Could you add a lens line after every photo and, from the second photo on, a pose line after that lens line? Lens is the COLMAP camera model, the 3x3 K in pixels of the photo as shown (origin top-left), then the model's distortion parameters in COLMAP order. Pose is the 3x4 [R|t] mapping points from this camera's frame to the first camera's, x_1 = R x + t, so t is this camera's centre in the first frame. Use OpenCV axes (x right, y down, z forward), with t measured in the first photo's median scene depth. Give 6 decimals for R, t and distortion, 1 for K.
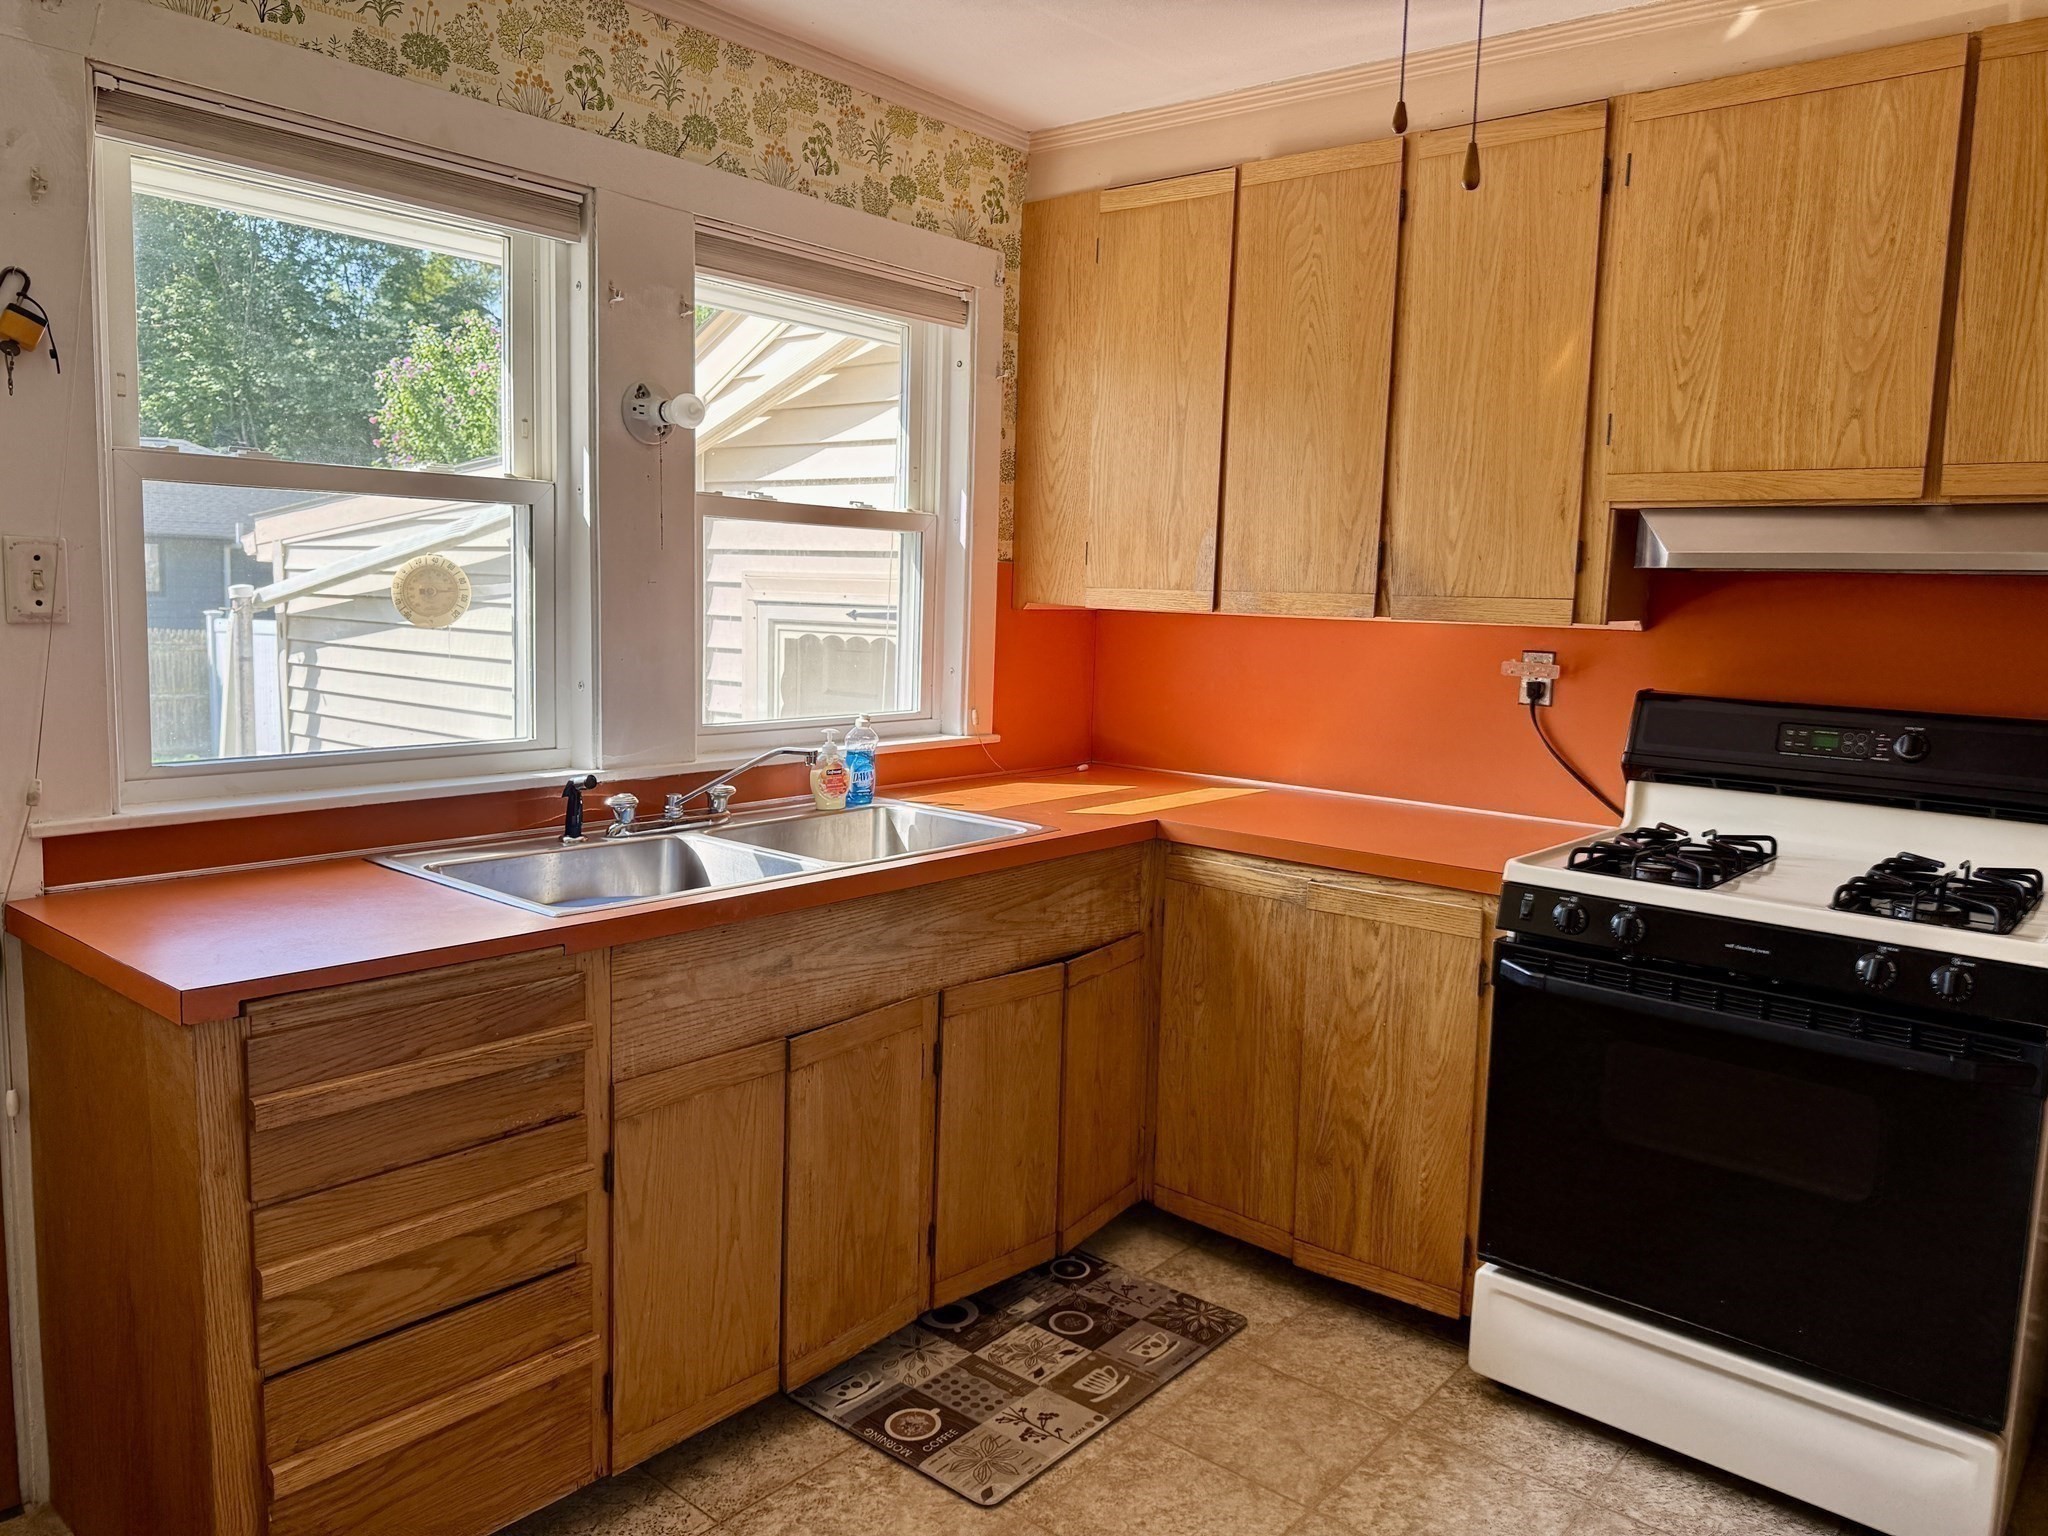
lens RADIAL K [[1451.5, 0, 1022.4], [0, 1451.5, 746.9], [0, 0, 1]] dist [0.114048, -0.199265]
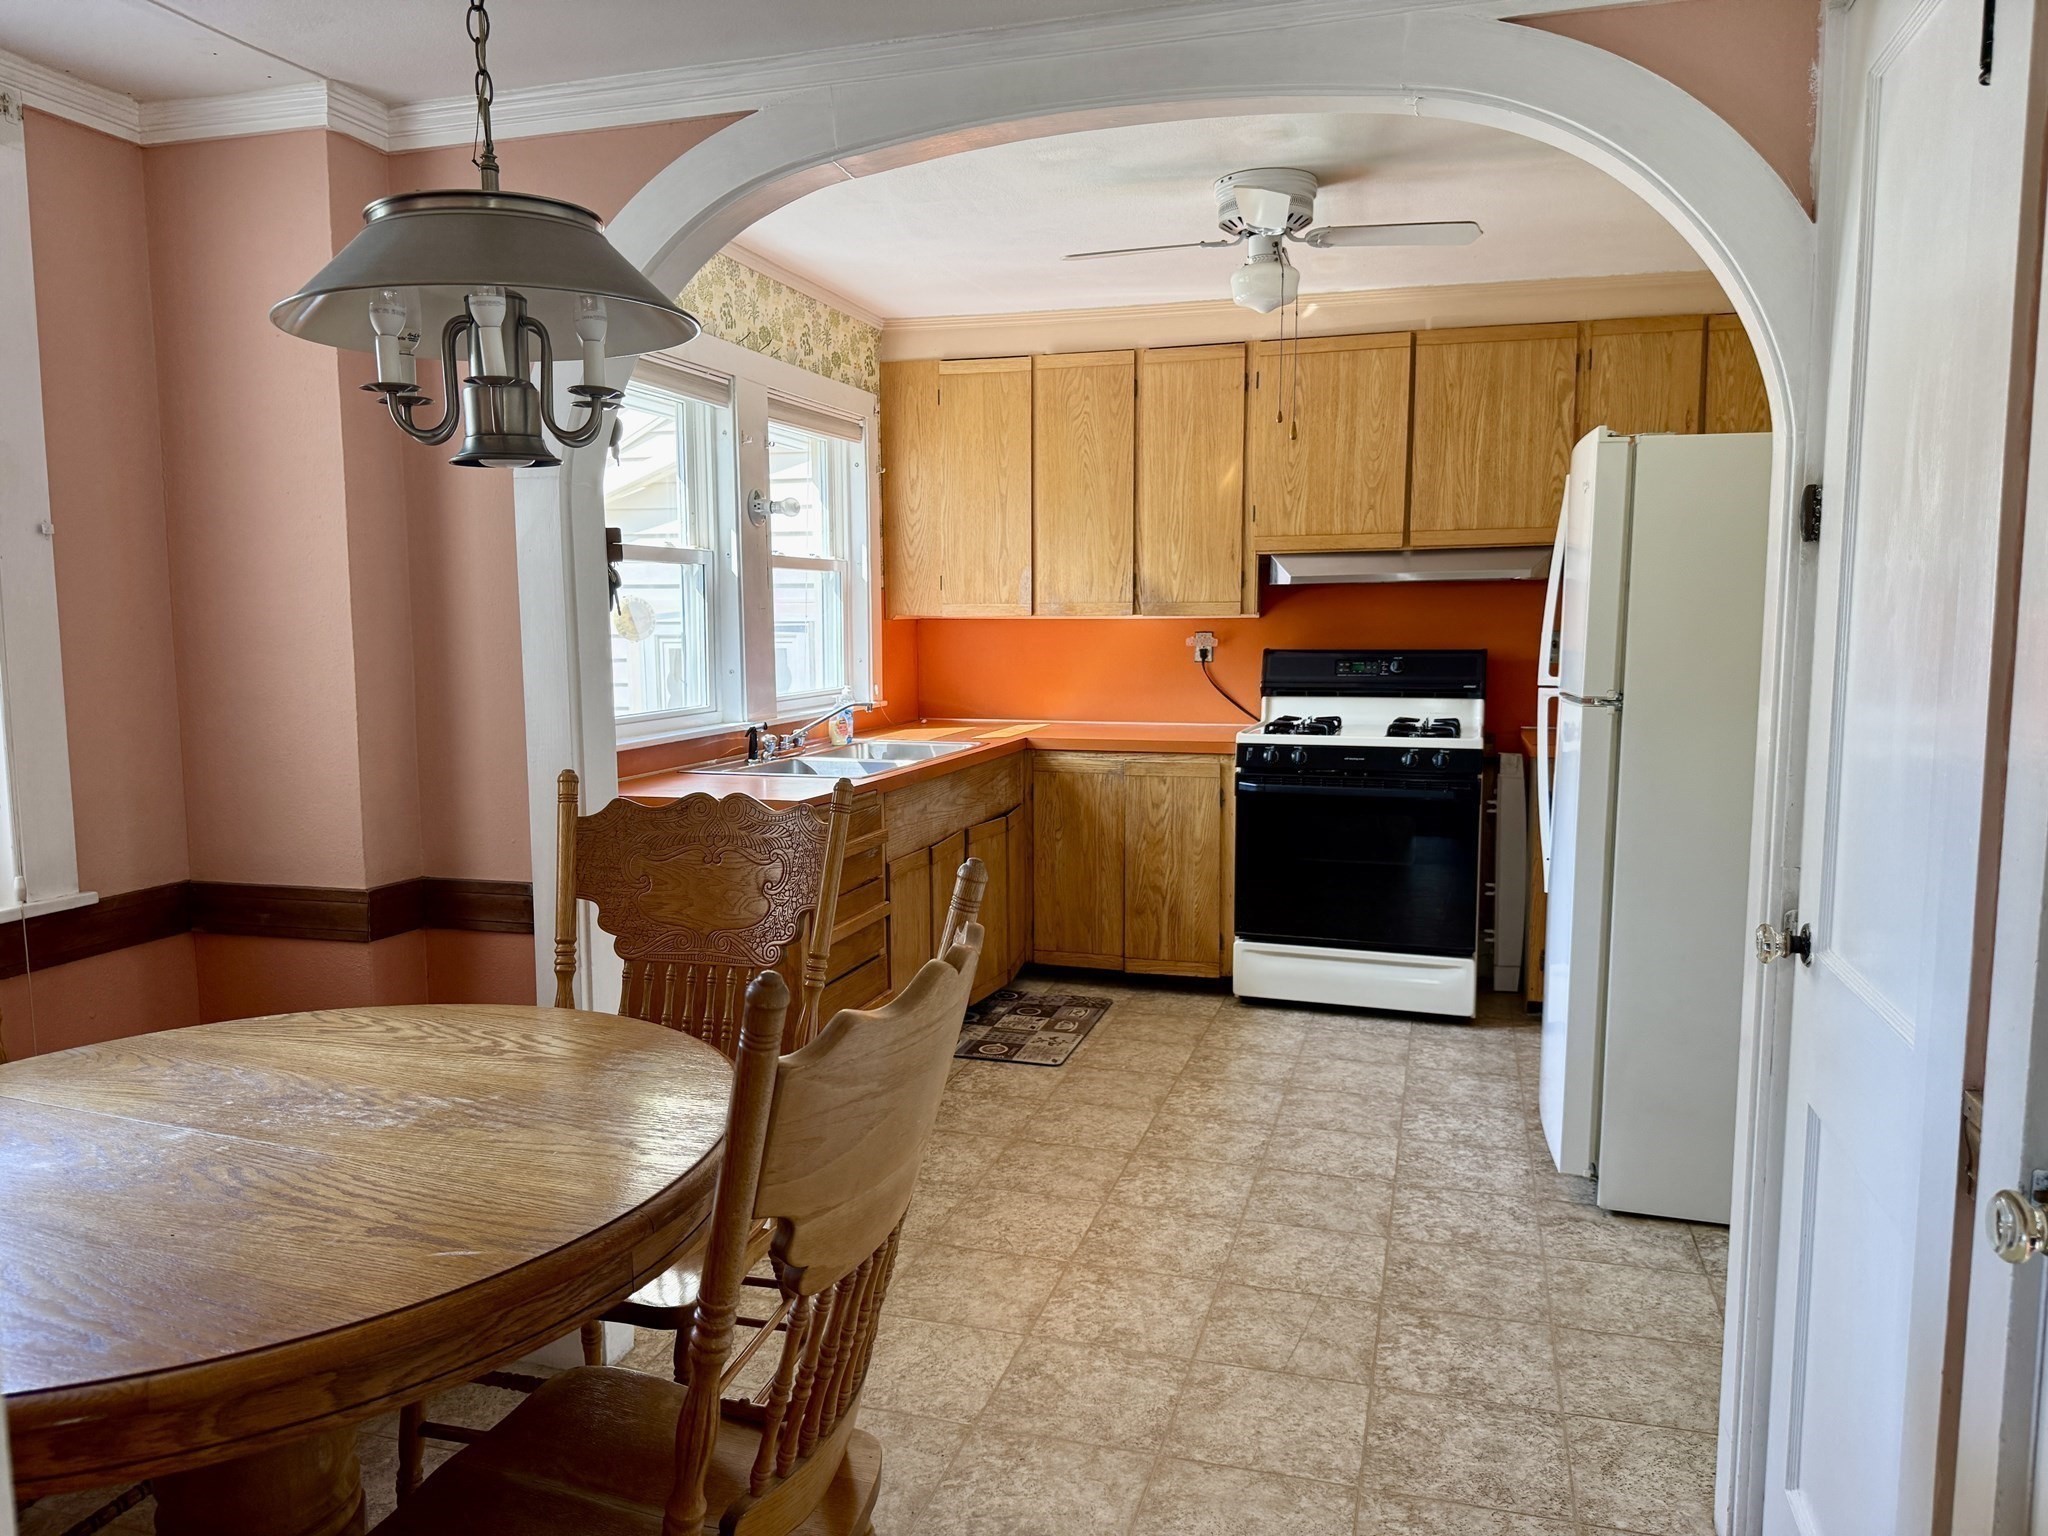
lens RADIAL K [[1389.0, 0, 1024.0], [0, 1389.0, 768.0], [0, 0, 1]] dist [0.105118, -0.167969]
pose [[0.923865, -0.076837, 0.374926, -0.572239], [0.074203, 0.997012, 0.021481, 0.054894], [-0.375456, 0.007975, 0.926806, -0.566041]]
